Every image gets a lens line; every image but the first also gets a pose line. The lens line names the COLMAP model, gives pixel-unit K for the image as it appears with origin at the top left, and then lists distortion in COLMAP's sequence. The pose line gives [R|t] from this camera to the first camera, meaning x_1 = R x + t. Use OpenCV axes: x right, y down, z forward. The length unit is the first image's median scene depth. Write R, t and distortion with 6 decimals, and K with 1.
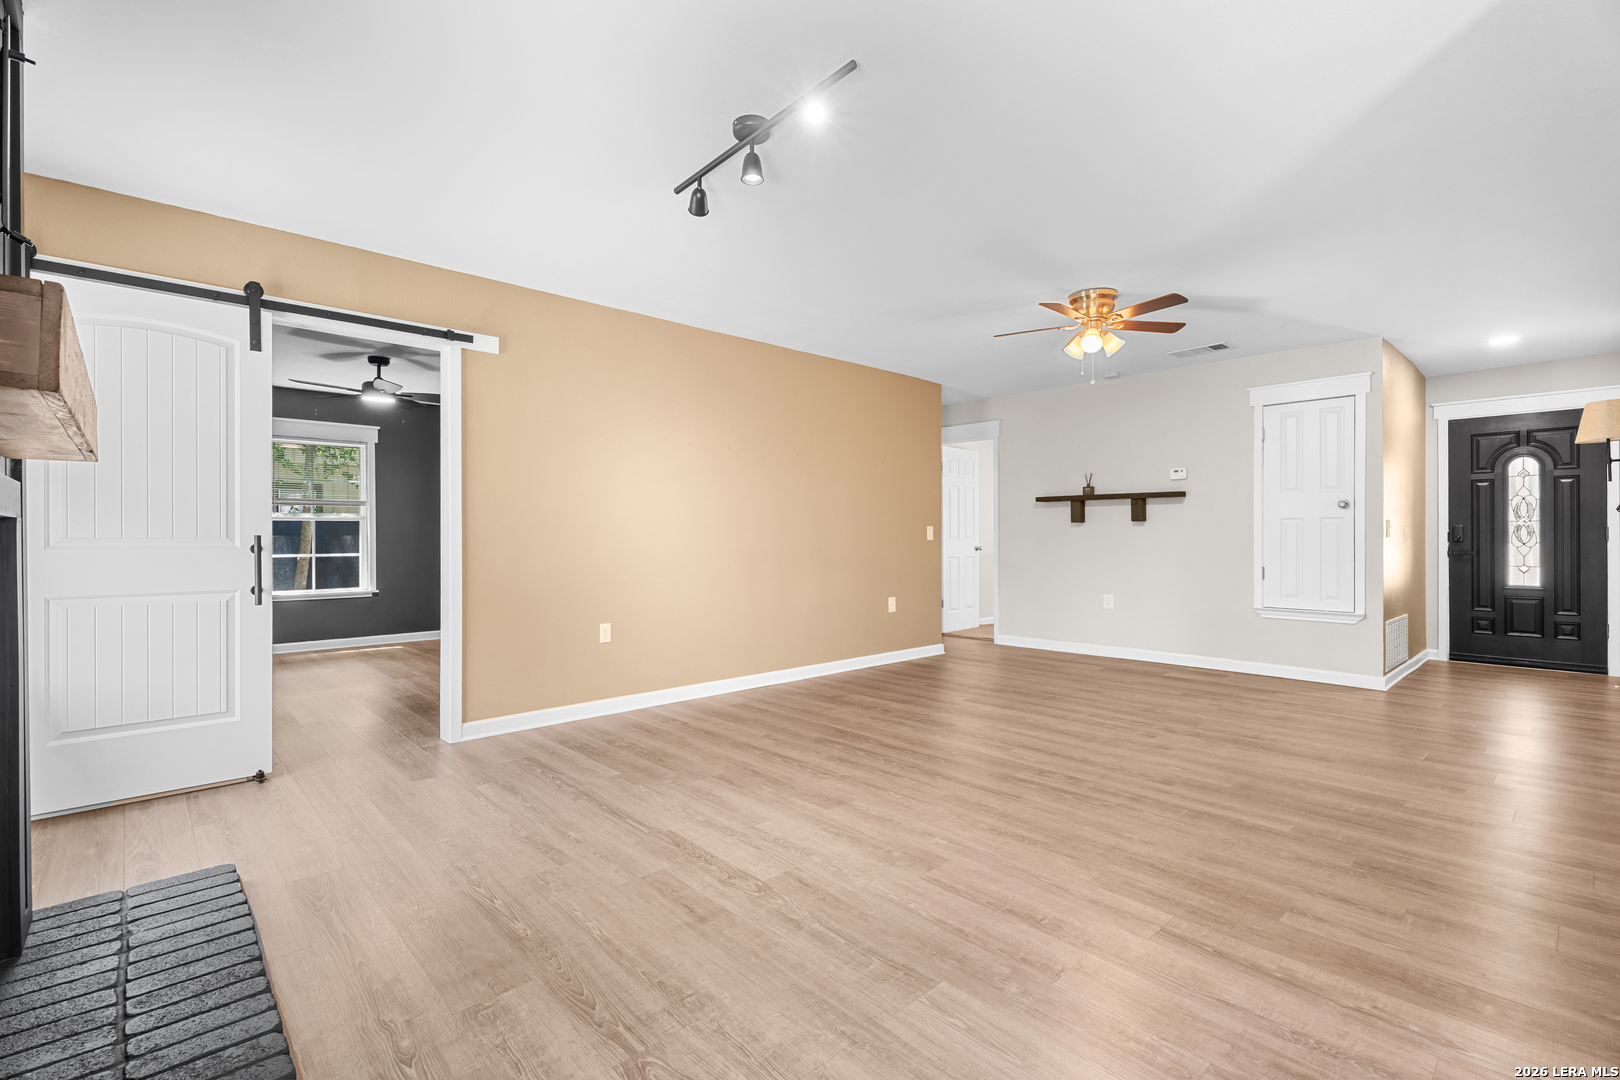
lens RADIAL K [[727.7, 0, 809.9], [0, 727.7, 551.4], [0, 0, 1]] dist [-0.006597, 0.002691]
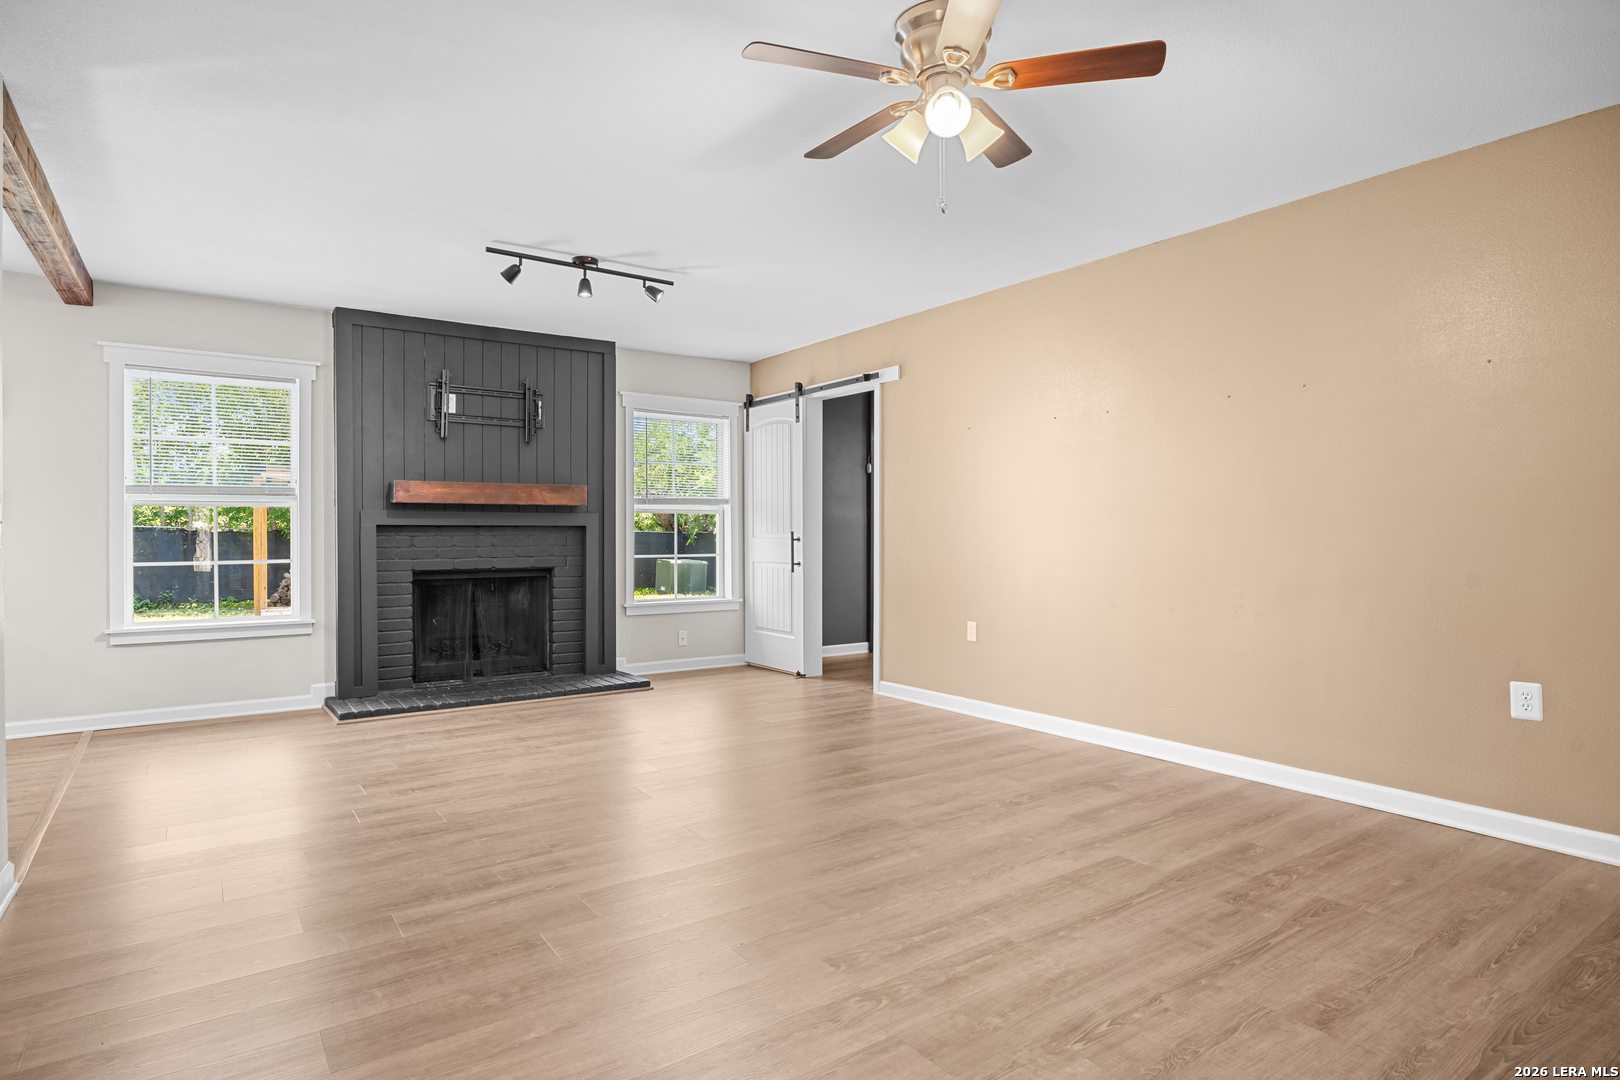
lens RADIAL K [[915.3, 0, 797.0], [0, 915.3, 500.2], [0, 0, 1]] dist [-0.025578, 0.013094]
pose [[-0.148953, -0.033709, -0.988270, 1.330811], [-0.020261, 0.999313, -0.031032, -0.029006], [0.988637, 0.015401, -0.149534, 1.323711]]
